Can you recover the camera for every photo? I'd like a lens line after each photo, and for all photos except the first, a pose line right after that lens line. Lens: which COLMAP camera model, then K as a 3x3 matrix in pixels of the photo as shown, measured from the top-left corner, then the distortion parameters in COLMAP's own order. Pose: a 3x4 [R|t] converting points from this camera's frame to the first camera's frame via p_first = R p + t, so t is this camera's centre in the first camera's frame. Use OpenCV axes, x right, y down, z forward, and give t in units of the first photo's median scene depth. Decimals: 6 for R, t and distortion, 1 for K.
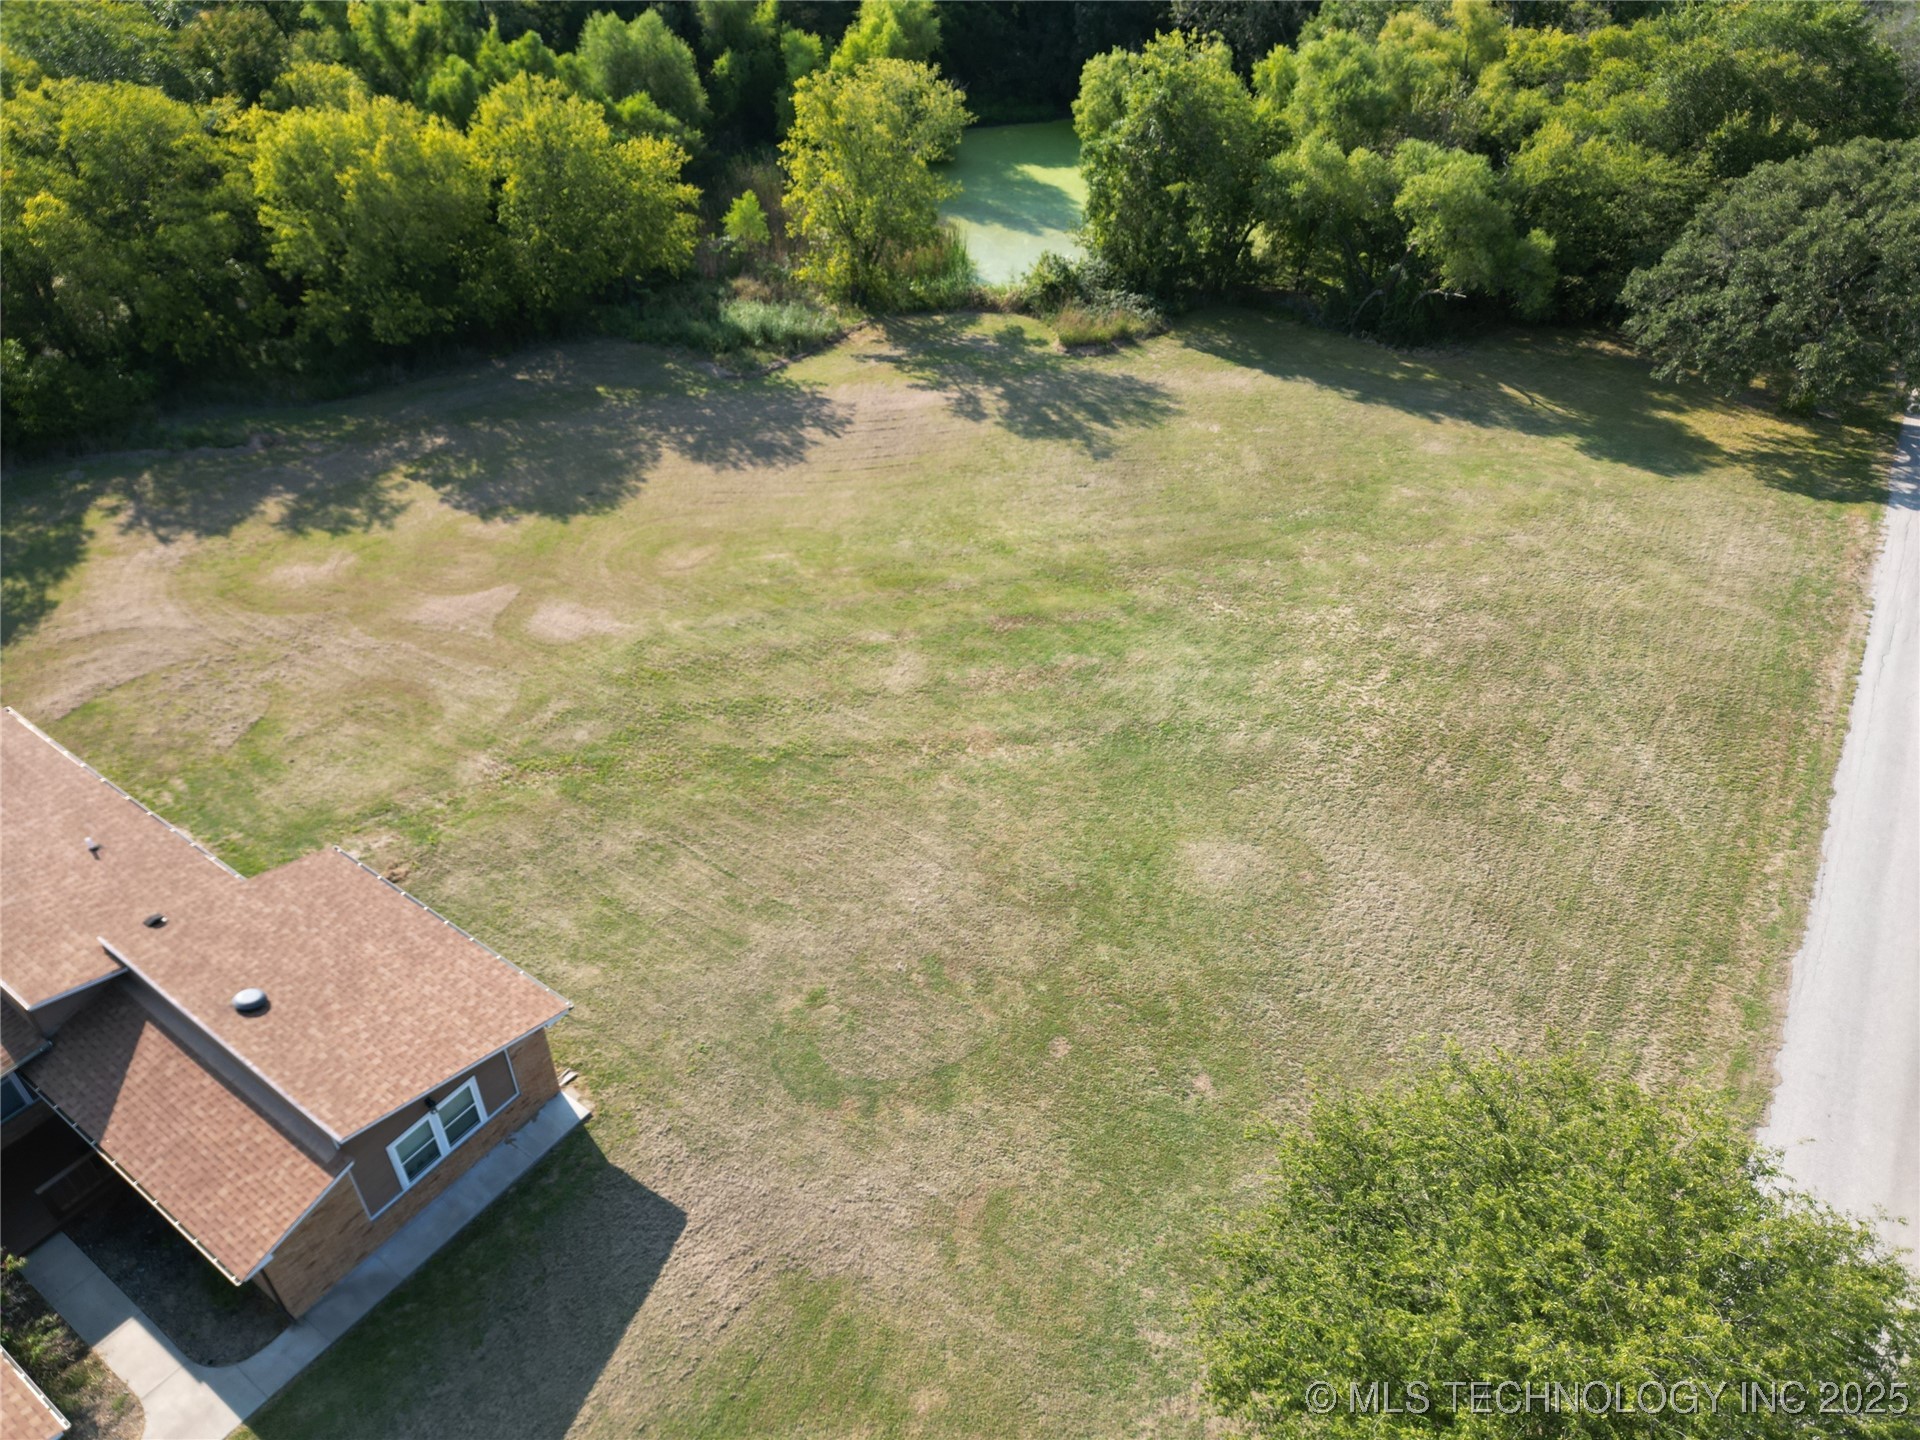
lens RADIAL K [[1352.7, 0, 968.0], [0, 1352.7, 709.9], [0, 0, 1]] dist [0.056065, -0.047611]
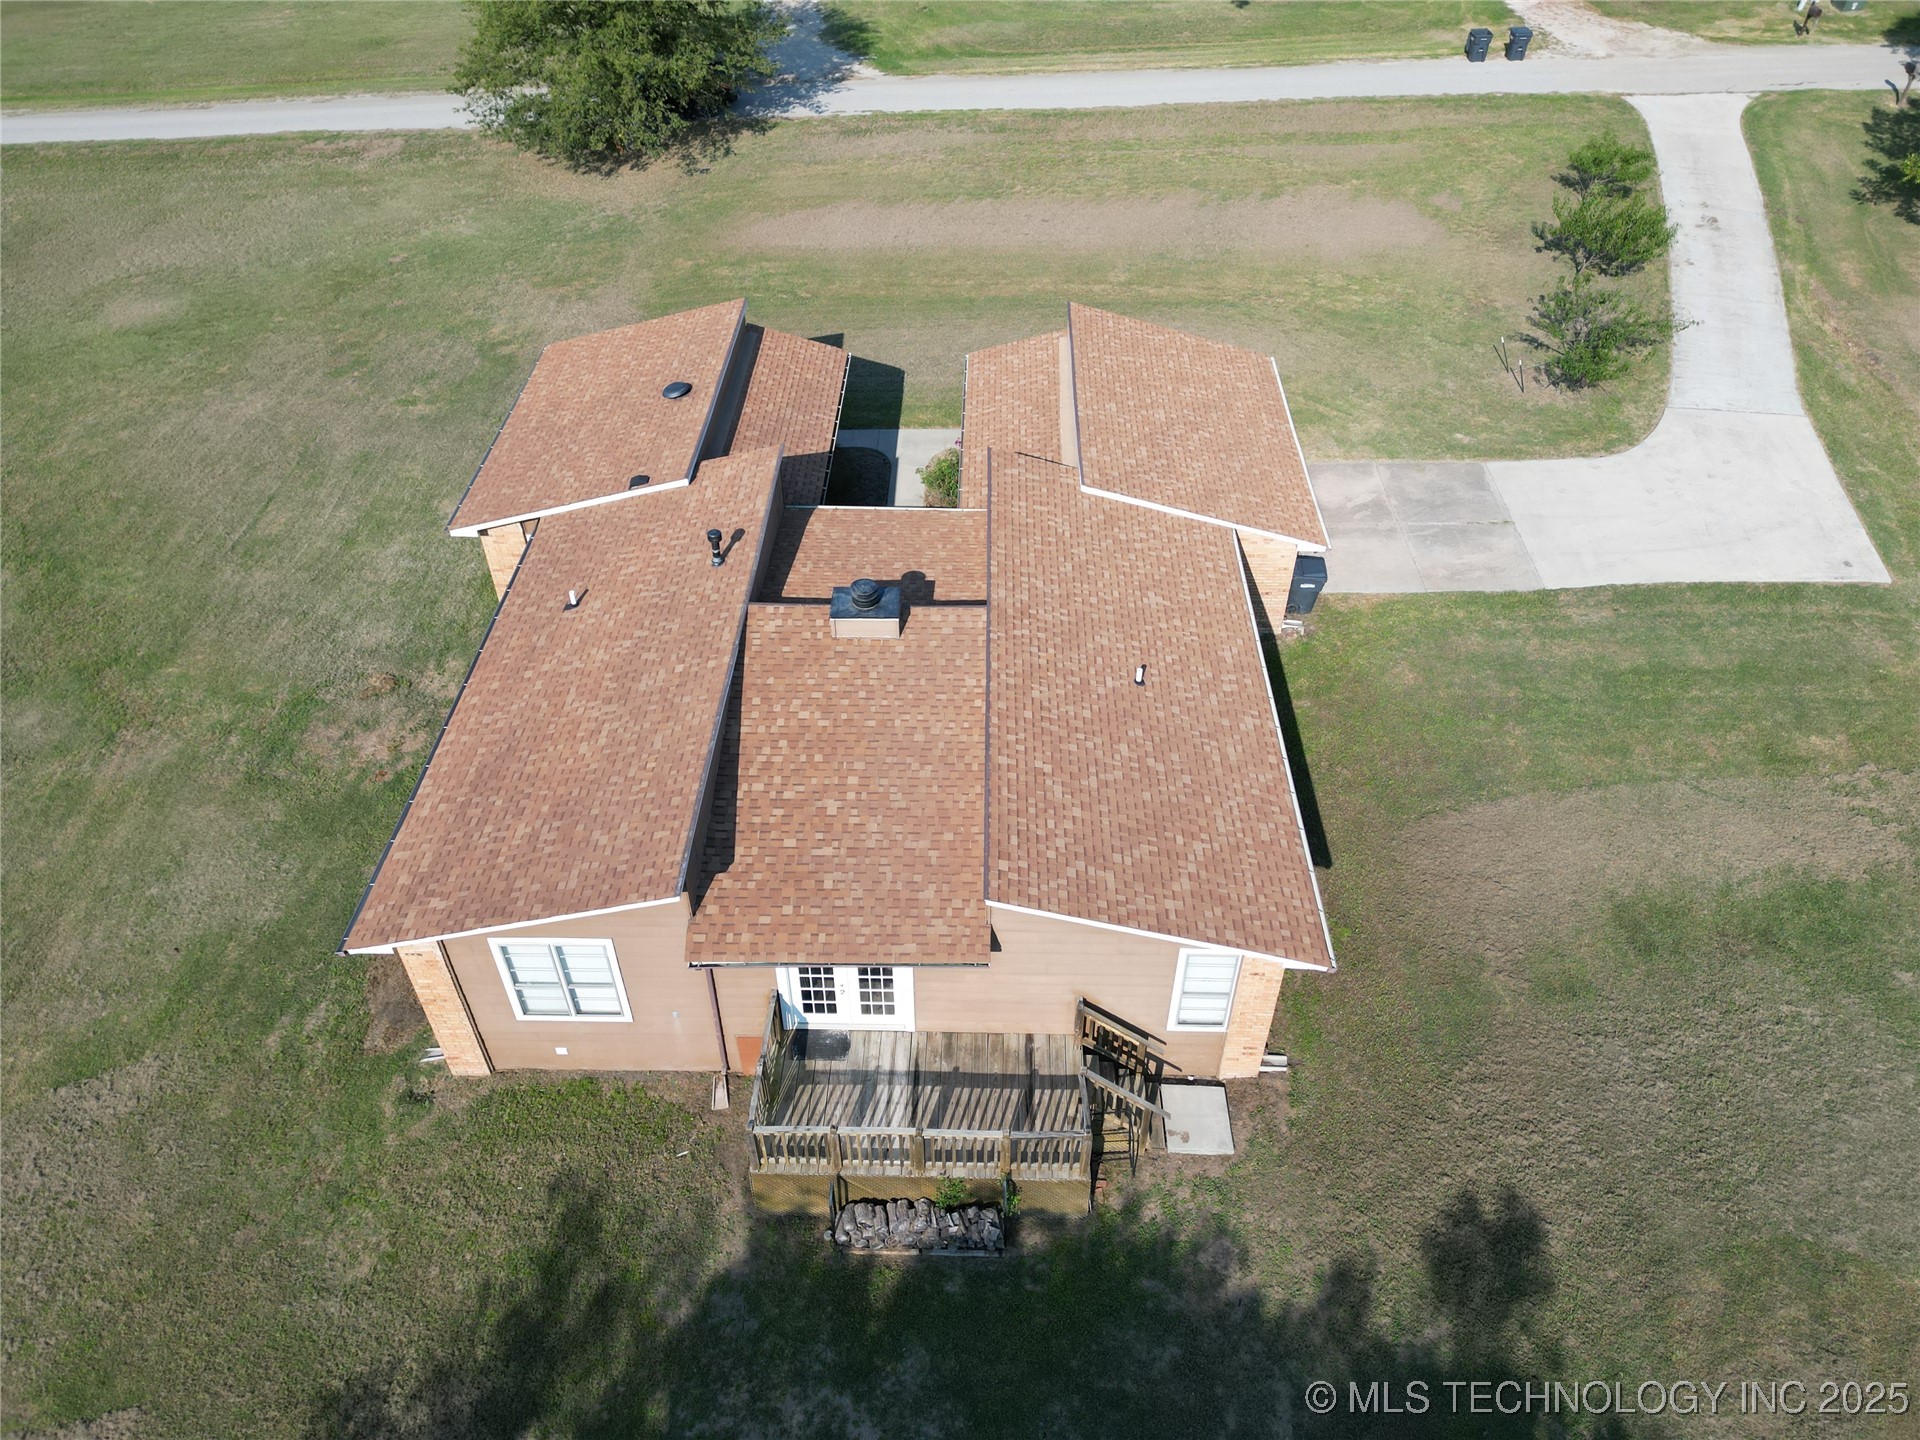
lens RADIAL K [[1352.7, 0, 953.9], [0, 1352.7, 714.0], [0, 0, 1]] dist [0.056065, -0.047611]
pose [[-0.554075, -0.572168, 0.604670, -0.986226], [0.497944, 0.354297, 0.791533, -0.304870], [-0.667123, 0.739660, 0.088600, 0.641620]]
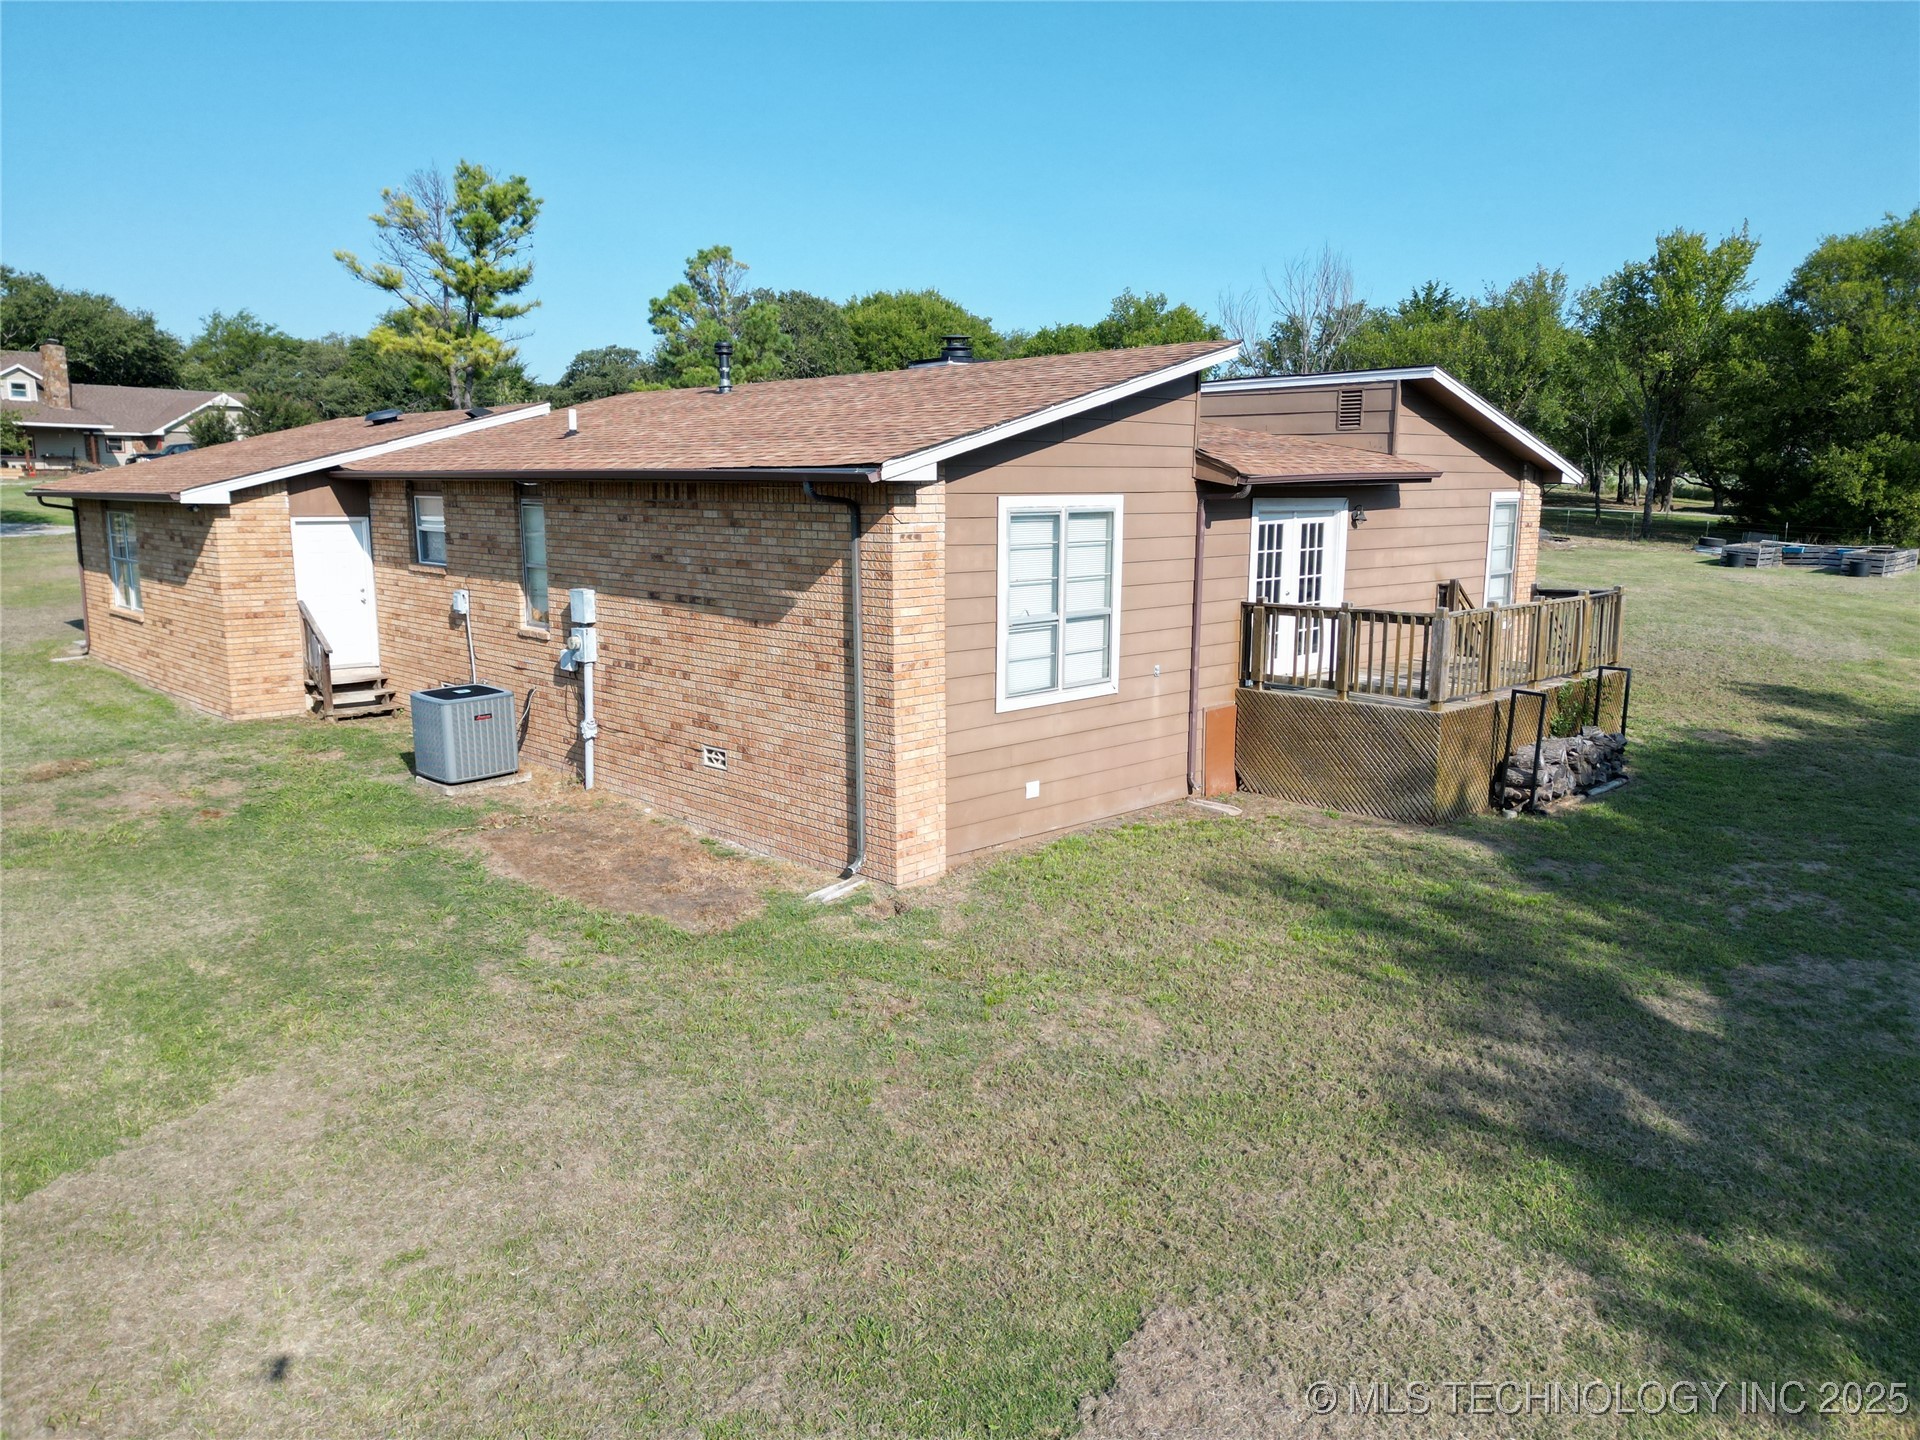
lens RADIAL K [[1352.7, 0, 973.1], [0, 1352.7, 714.9], [0, 0, 1]] dist [0.056065, -0.047611]
pose [[-0.984713, -0.044305, 0.168455, -0.689255], [0.093115, 0.683427, 0.724056, -0.155049], [-0.147206, 0.728673, -0.668854, 1.097591]]
